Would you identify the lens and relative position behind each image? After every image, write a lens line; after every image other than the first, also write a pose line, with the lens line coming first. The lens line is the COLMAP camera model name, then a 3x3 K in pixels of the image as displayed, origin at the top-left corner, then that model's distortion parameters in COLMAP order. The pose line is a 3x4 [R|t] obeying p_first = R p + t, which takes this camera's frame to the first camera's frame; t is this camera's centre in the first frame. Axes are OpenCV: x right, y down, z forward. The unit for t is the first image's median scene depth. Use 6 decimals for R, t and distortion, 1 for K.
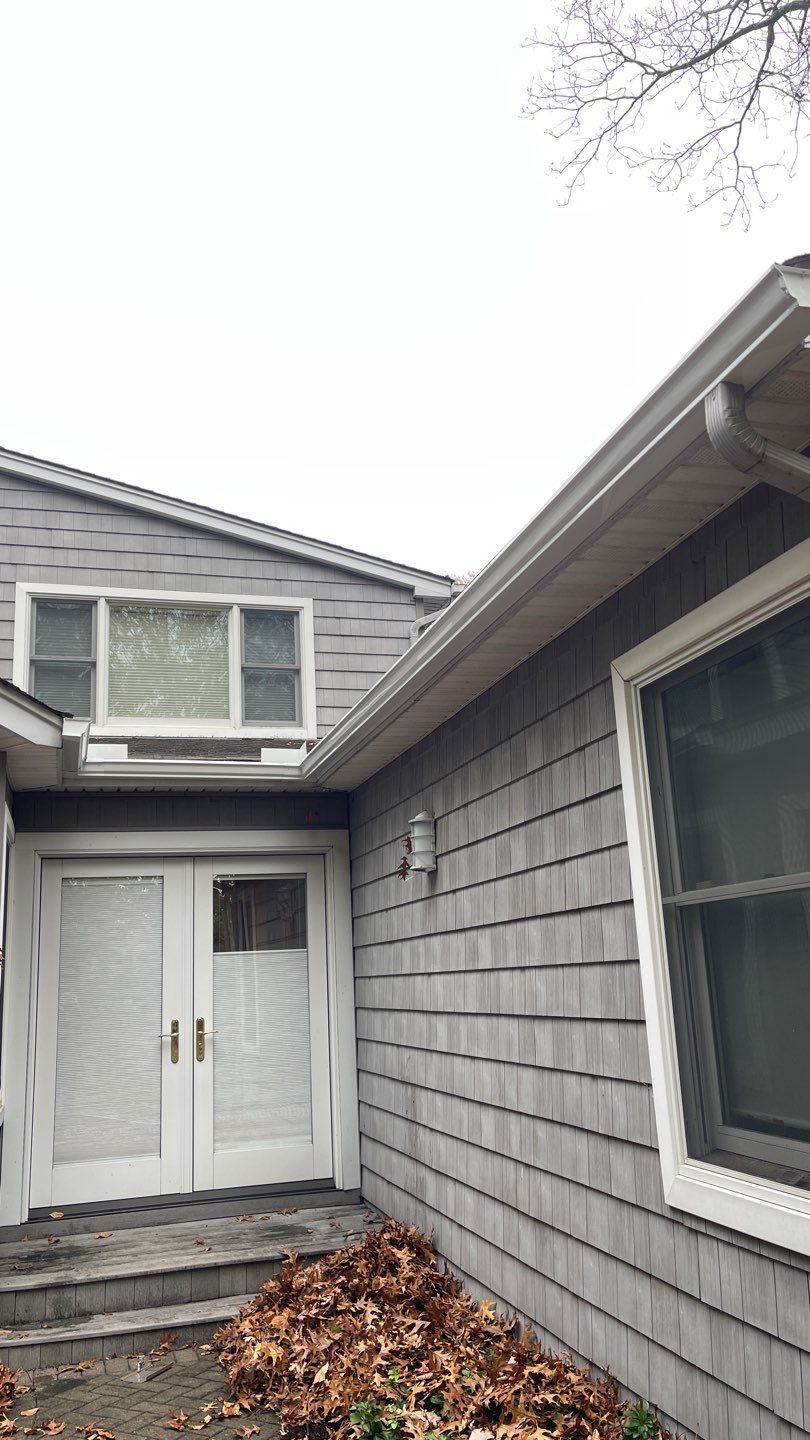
lens RADIAL K [[1093.7, 0, 405.0], [0, 1093.7, 720.0], [0, 0, 1]] dist [0.051243, -0.006243]
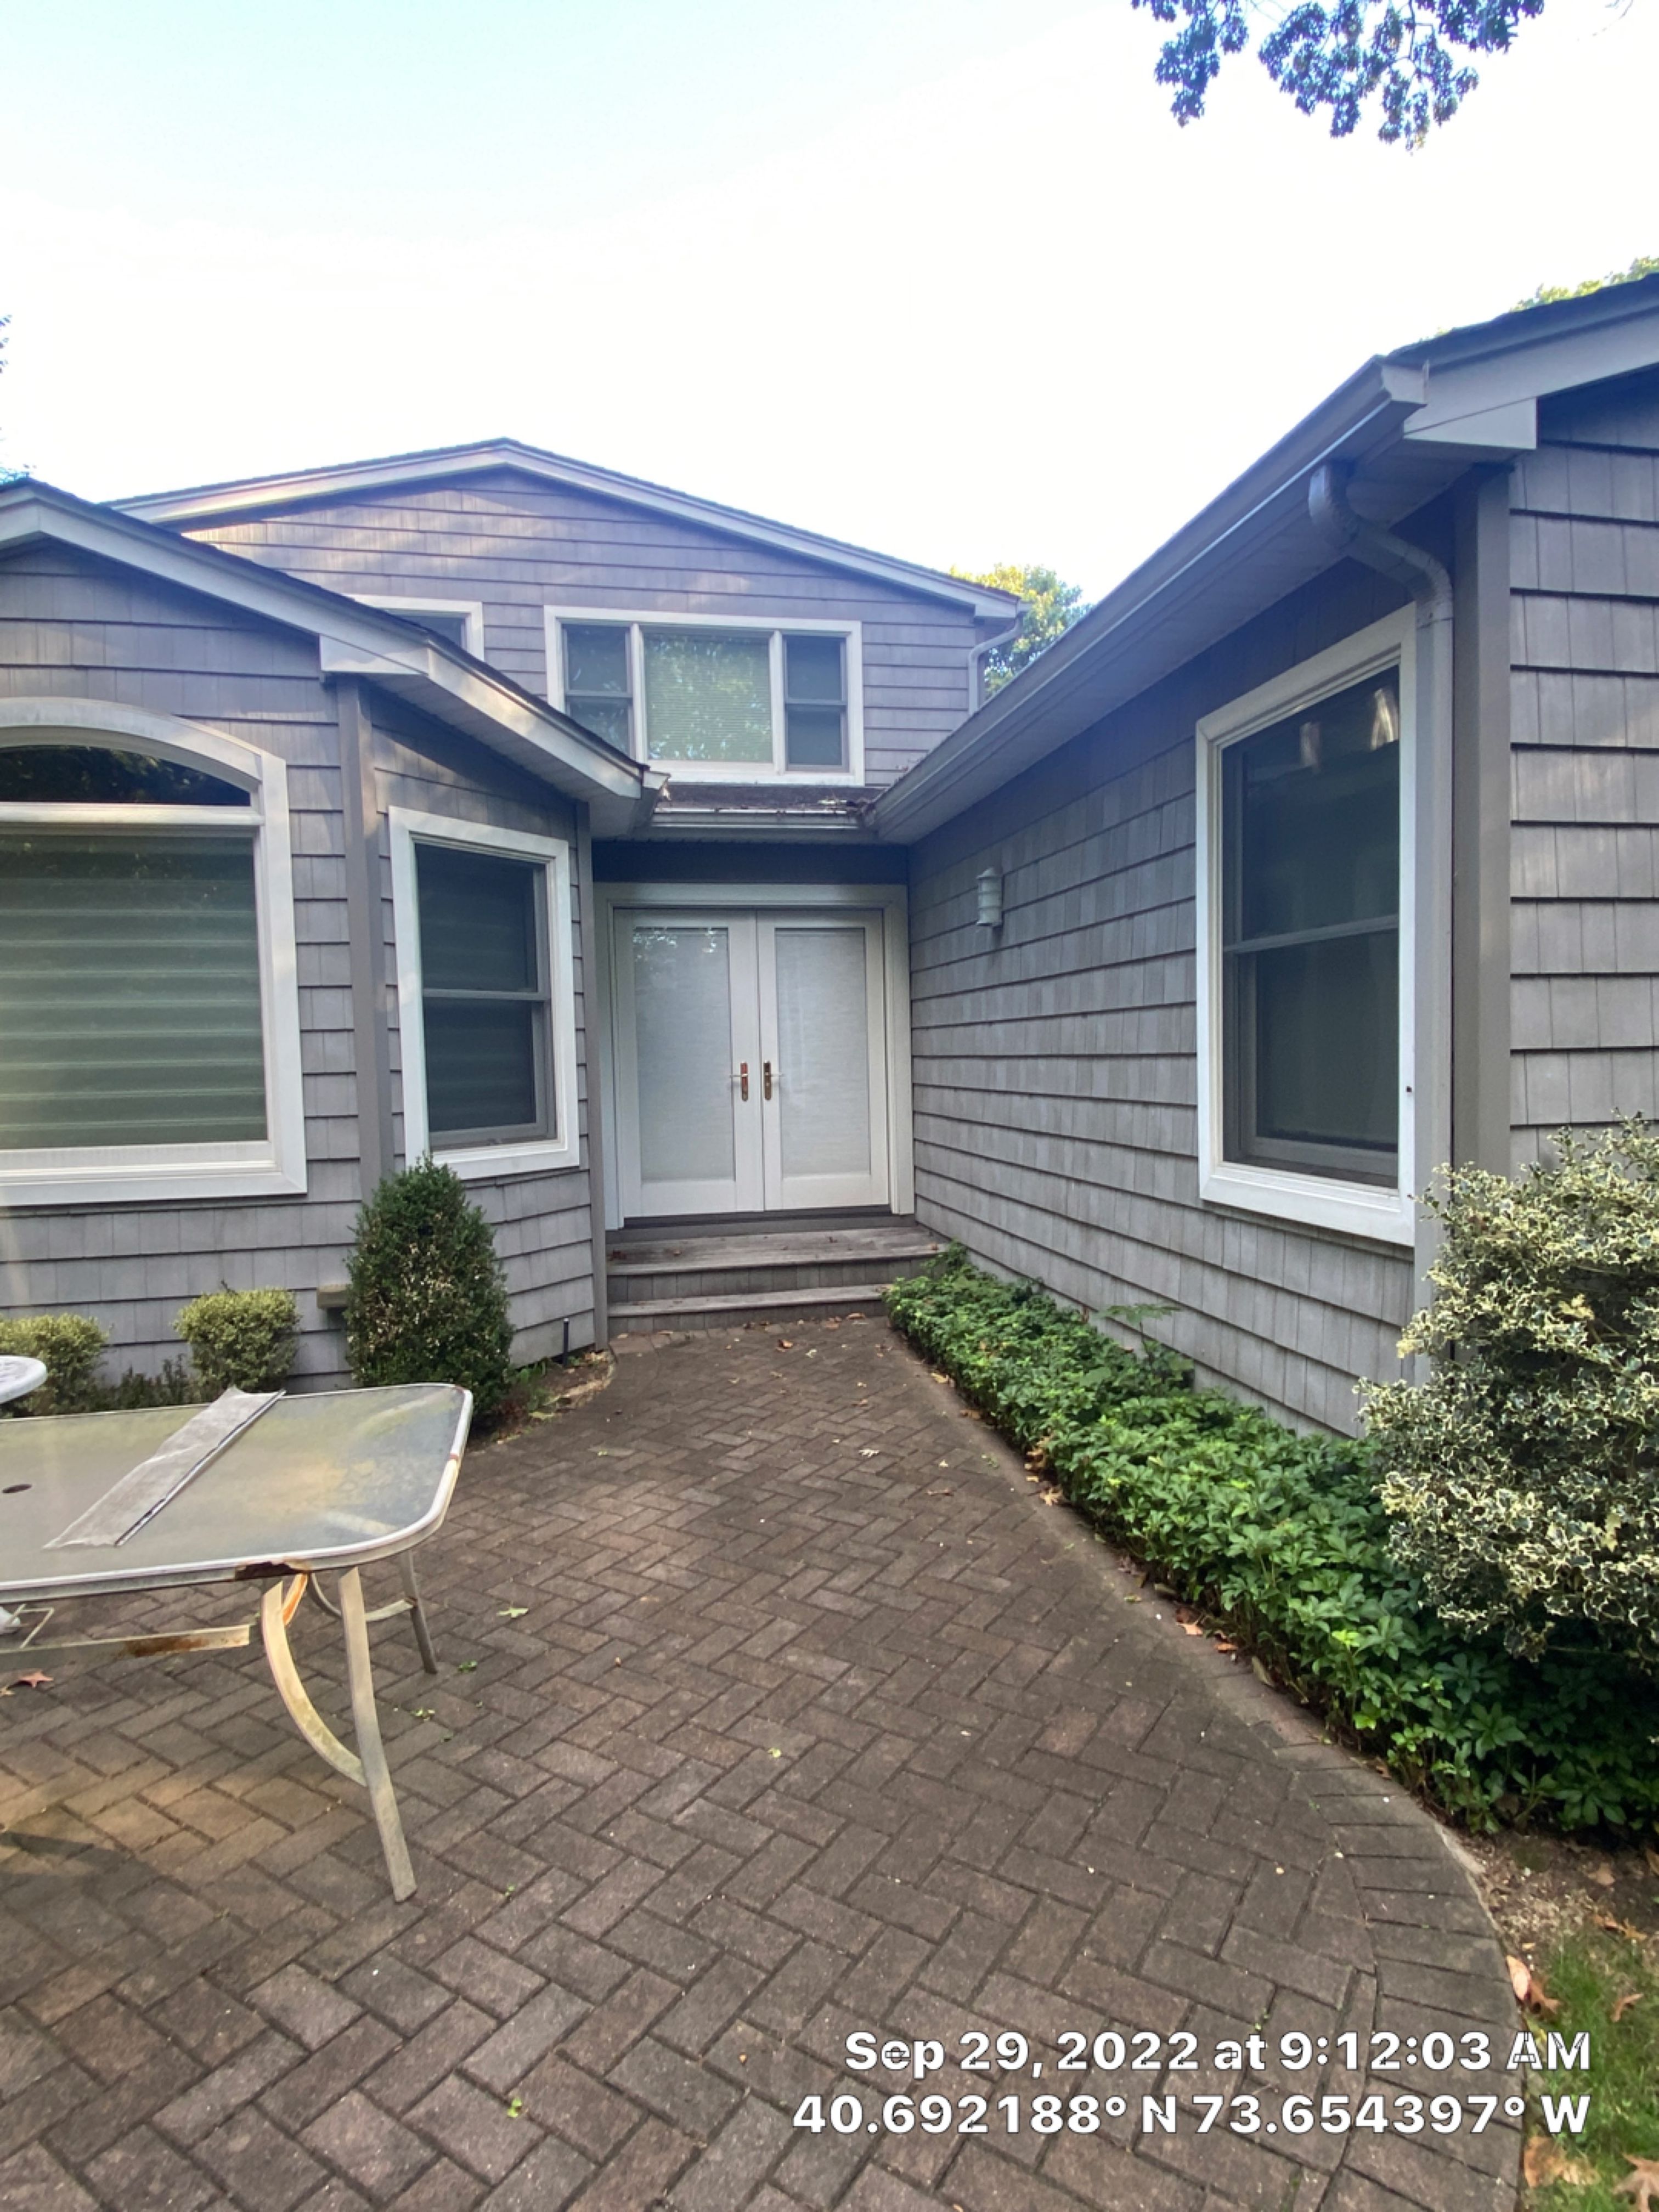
lens RADIAL K [[1215.2, 0, 828.5], [0, 1215.2, 1117.6], [0, 0, 1]] dist [0.092174, -0.110137]
pose [[0.996416, 0.026156, -0.080447, -0.037650], [-0.002157, 0.958543, 0.284941, -0.016380], [0.084565, -0.283746, 0.955163, -0.169889]]
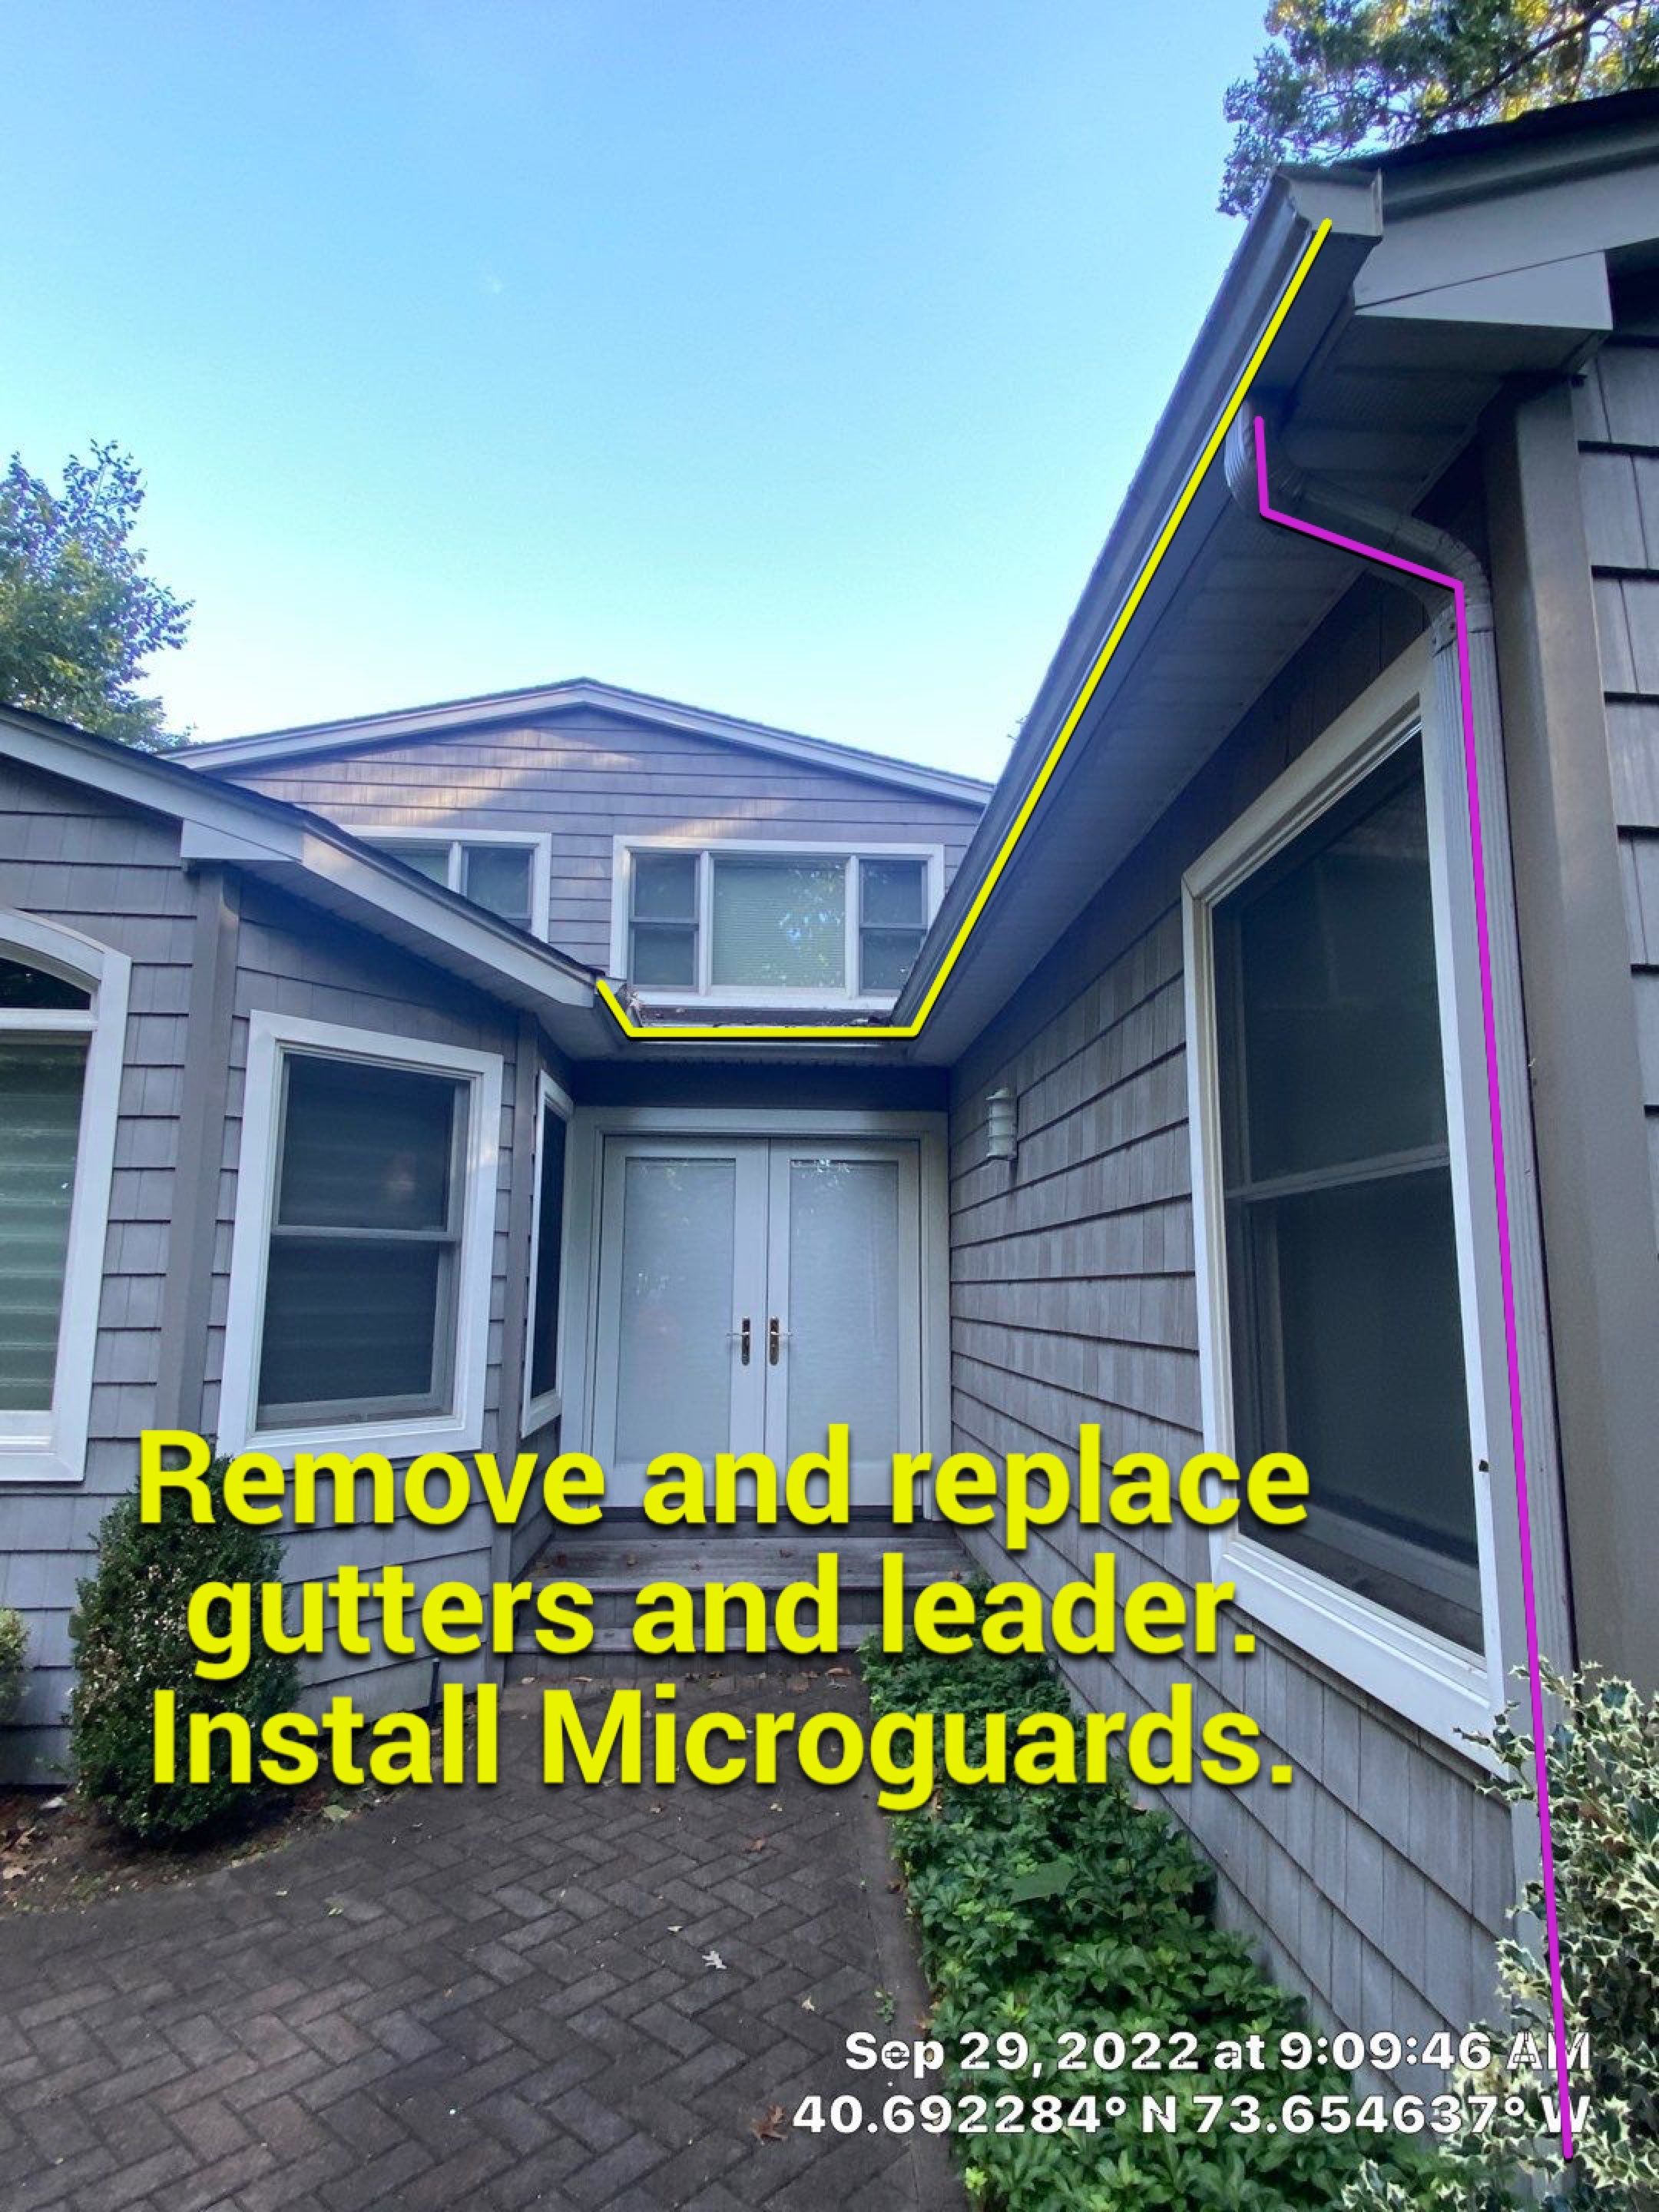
lens RADIAL K [[1215.2, 0, 828.5], [0, 1215.2, 1117.6], [0, 0, 1]] dist [0.092174, -0.110137]
pose [[0.973532, 0.021385, -0.227547, 0.096000], [0.000092, 0.995576, 0.093959, 0.020684], [0.228550, -0.091493, 0.969223, 0.084069]]
